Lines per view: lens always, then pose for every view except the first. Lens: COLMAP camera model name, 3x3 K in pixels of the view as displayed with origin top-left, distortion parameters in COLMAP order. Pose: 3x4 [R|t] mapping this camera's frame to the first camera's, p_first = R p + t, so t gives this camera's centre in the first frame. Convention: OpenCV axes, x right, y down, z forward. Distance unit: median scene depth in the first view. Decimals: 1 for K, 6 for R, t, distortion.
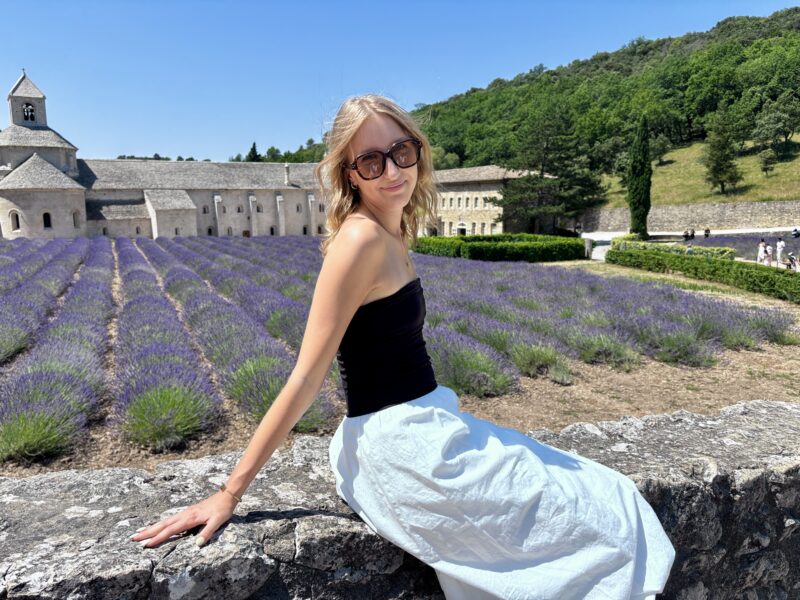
lens RADIAL K [[600.4, 0, 399.8], [0, 600.4, 298.8], [0, 0, 1]] dist [0.048863, -0.065809]
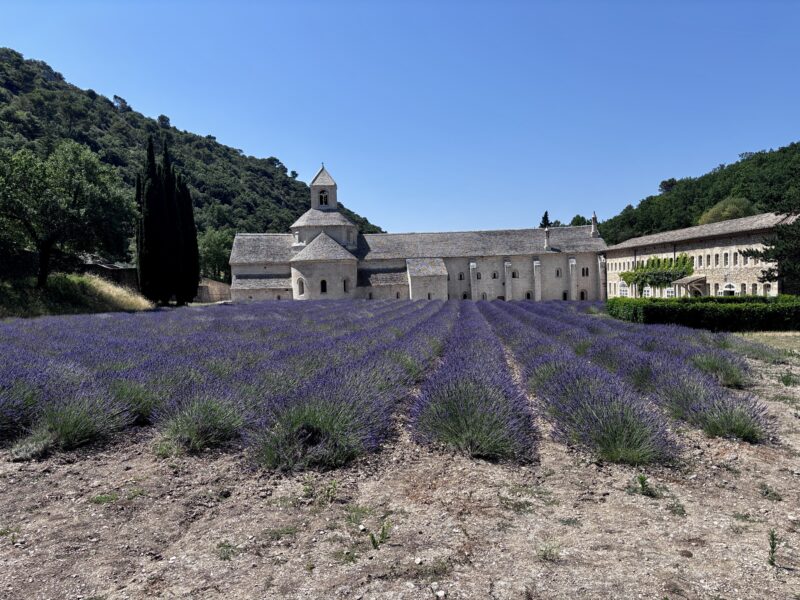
lens RADIAL K [[600.4, 0, 396.4], [0, 600.4, 300.4], [0, 0, 1]] dist [0.048863, -0.065809]
pose [[0.852046, 0.003845, -0.523452, 0.130442], [-0.064527, 0.993118, -0.097740, 0.001499], [0.519474, 0.117056, 0.846431, 0.082484]]
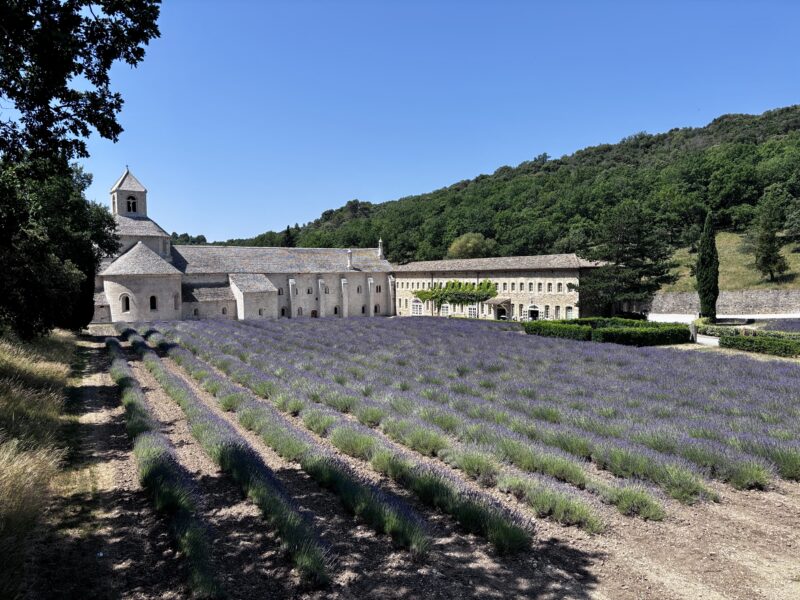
lens RADIAL K [[600.4, 0, 387.5], [0, 600.4, 309.9], [0, 0, 1]] dist [0.048863, -0.065809]
pose [[0.999785, 0.001966, 0.020645, -0.163757], [0.000165, 0.994714, -0.102684, -0.005077], [-0.020737, 0.102665, 0.994500, -0.075492]]
